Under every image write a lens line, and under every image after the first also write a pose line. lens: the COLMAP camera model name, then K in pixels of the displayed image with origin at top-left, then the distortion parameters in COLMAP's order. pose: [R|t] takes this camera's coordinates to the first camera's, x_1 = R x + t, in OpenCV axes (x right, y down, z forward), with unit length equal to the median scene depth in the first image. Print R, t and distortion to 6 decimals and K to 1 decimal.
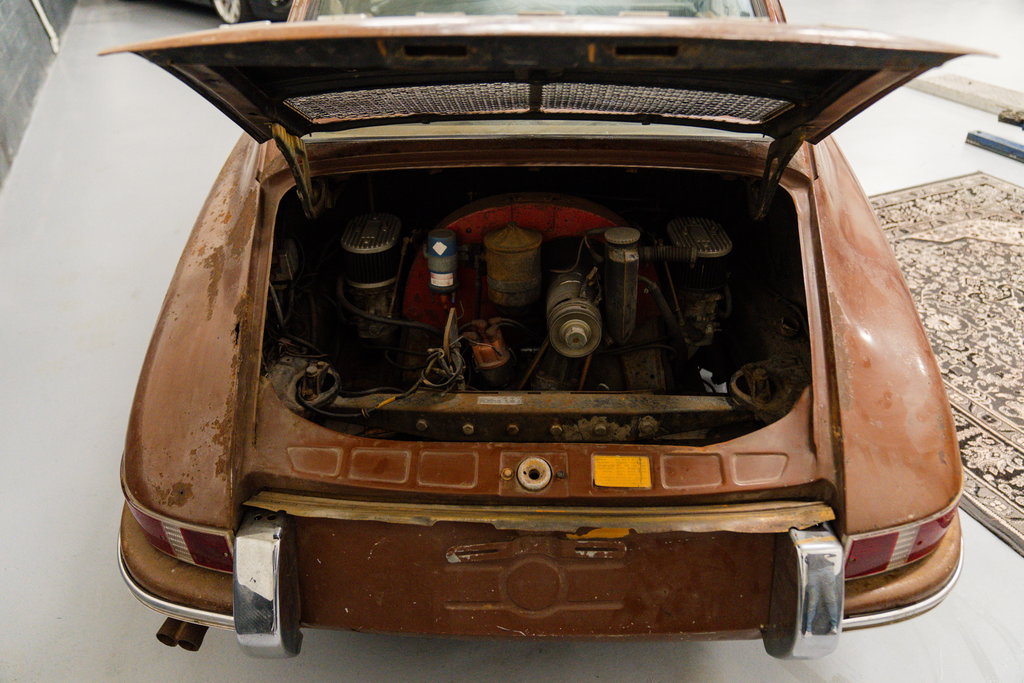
lens RADIAL K [[750.4, 0, 512.0], [0, 750.4, 341.5], [0, 0, 1]] dist [-0.030102, 0.034777]
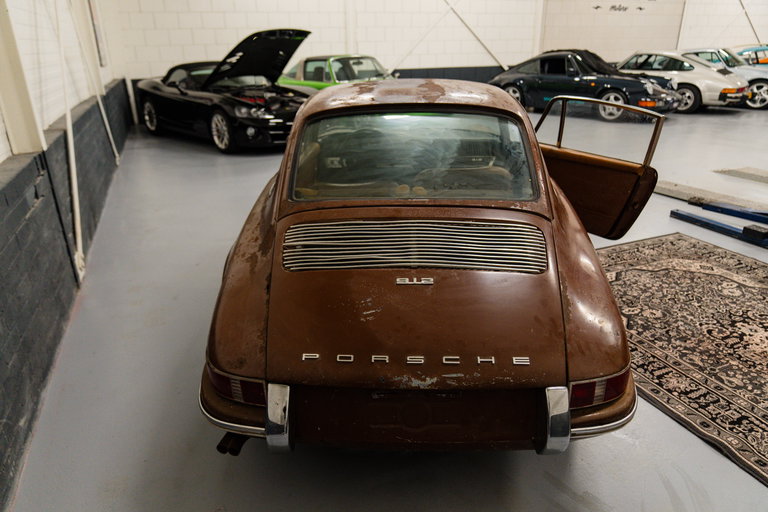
lens RADIAL K [[527.6, 0, 384.0], [0, 527.6, 256.0], [0, 0, 1]] dist [-0.006024, -0.001317]
pose [[0.999926, 0.002619, -0.011841, -0.018509], [-0.004974, 0.979063, -0.203498, 0.099621], [0.011060, 0.203542, 0.979004, -0.218858]]
